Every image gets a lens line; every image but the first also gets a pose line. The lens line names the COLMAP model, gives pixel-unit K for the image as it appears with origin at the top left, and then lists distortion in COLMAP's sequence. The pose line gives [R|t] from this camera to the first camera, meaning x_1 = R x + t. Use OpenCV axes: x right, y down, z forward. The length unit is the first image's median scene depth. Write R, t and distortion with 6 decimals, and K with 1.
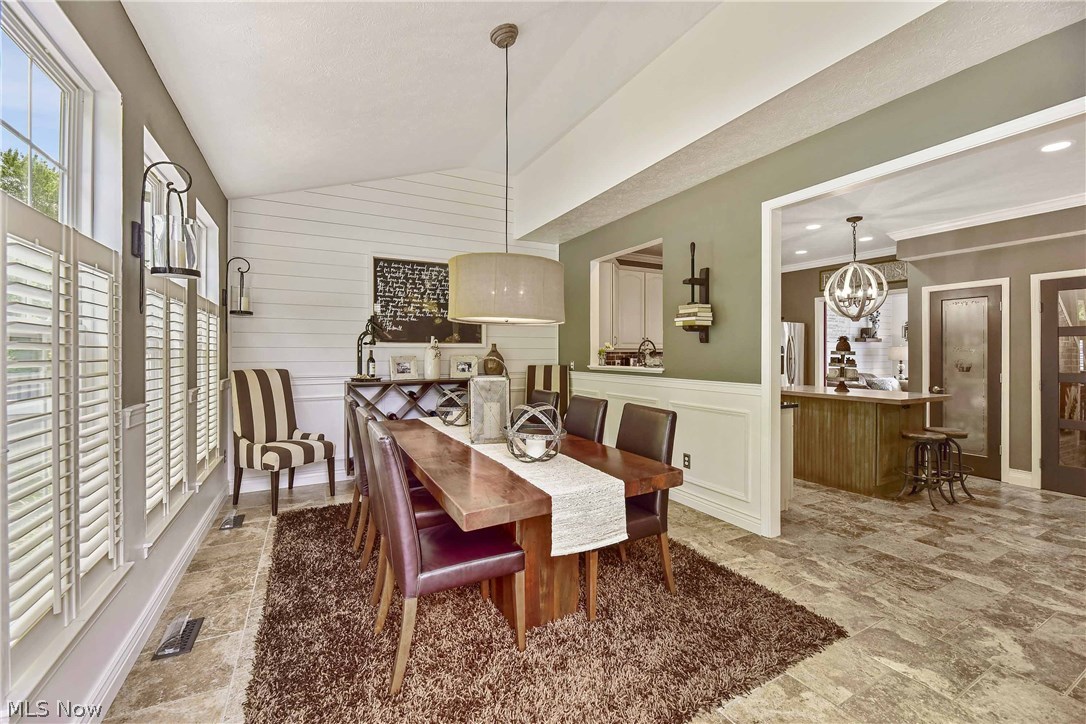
lens RADIAL K [[449.5, 0, 556.8], [0, 449.5, 354.0], [0, 0, 1]] dist [-0.004917, -0.001150]
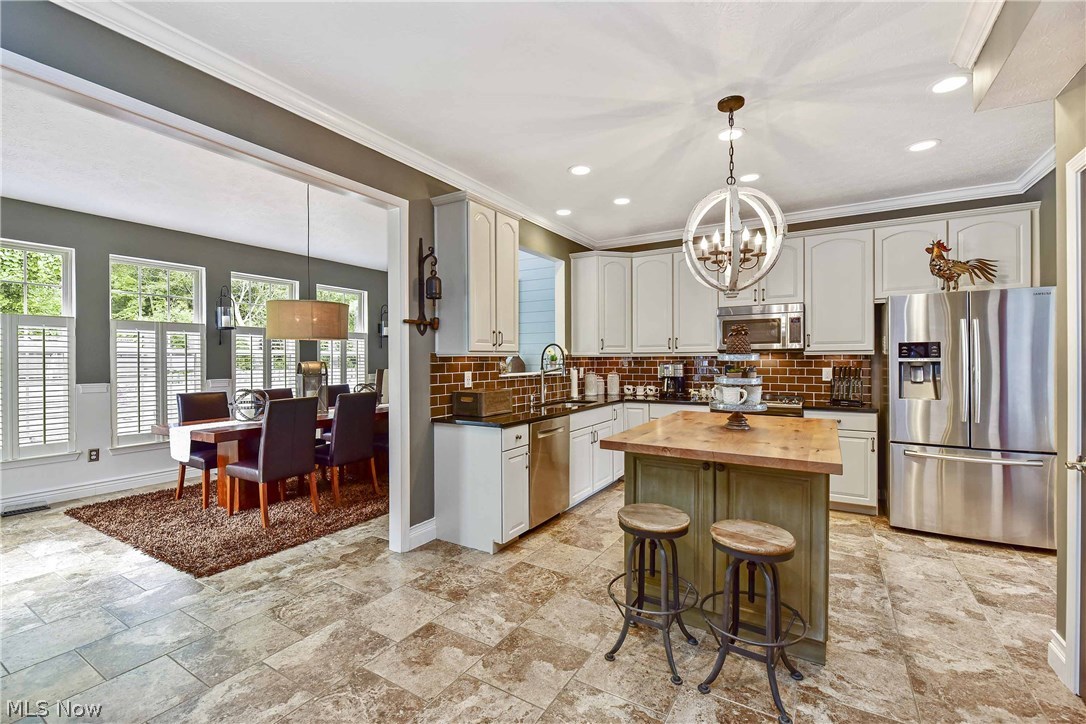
lens RADIAL K [[466.9, 0, 538.6], [0, 466.9, 361.7], [0, 0, 1]] dist [-0.004369, -0.001031]
pose [[0.503168, 0.002985, -0.864183, 1.068812], [0.003445, 0.999979, 0.005459, -0.000787], [0.864182, -0.005724, 0.503147, 0.546870]]
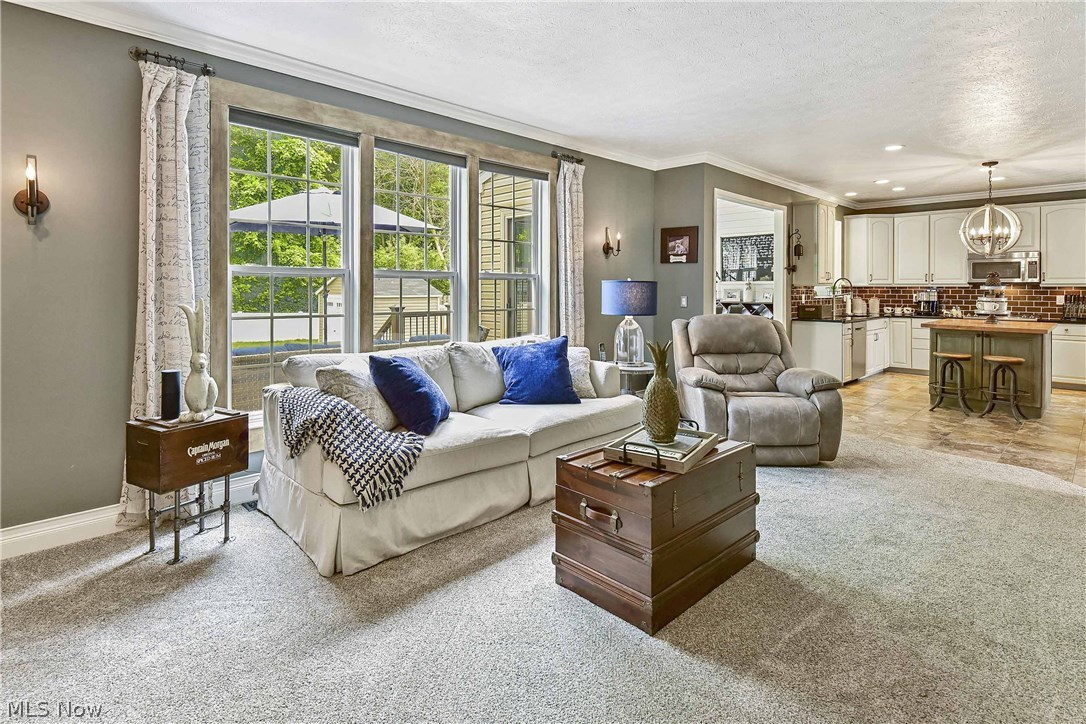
lens RADIAL K [[537.3, 0, 528.1], [0, 537.3, 287.1], [0, 0, 1]] dist [0.020592, -0.000884]
pose [[0.263402, 0.002609, -0.964683, 1.706603], [-0.006931, 0.999976, 0.000812, 0.003248], [0.964661, 0.006473, 0.263413, -0.435776]]
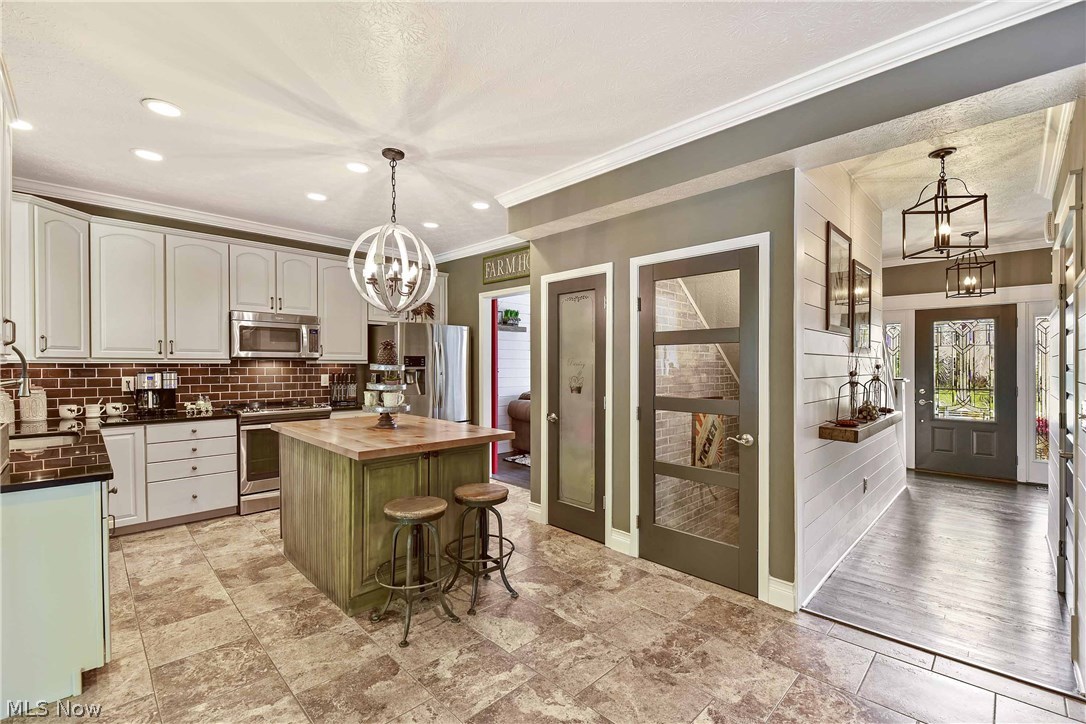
lens RADIAL K [[469.9, 0, 550.0], [0, 469.9, 370.1], [0, 0, 1]] dist [0.002549, -0.000326]
pose [[0.956977, 0.001251, 0.290160, 0.712214], [-0.004736, 0.999925, 0.011308, -0.007082], [-0.290124, -0.012196, 0.956911, 0.313171]]
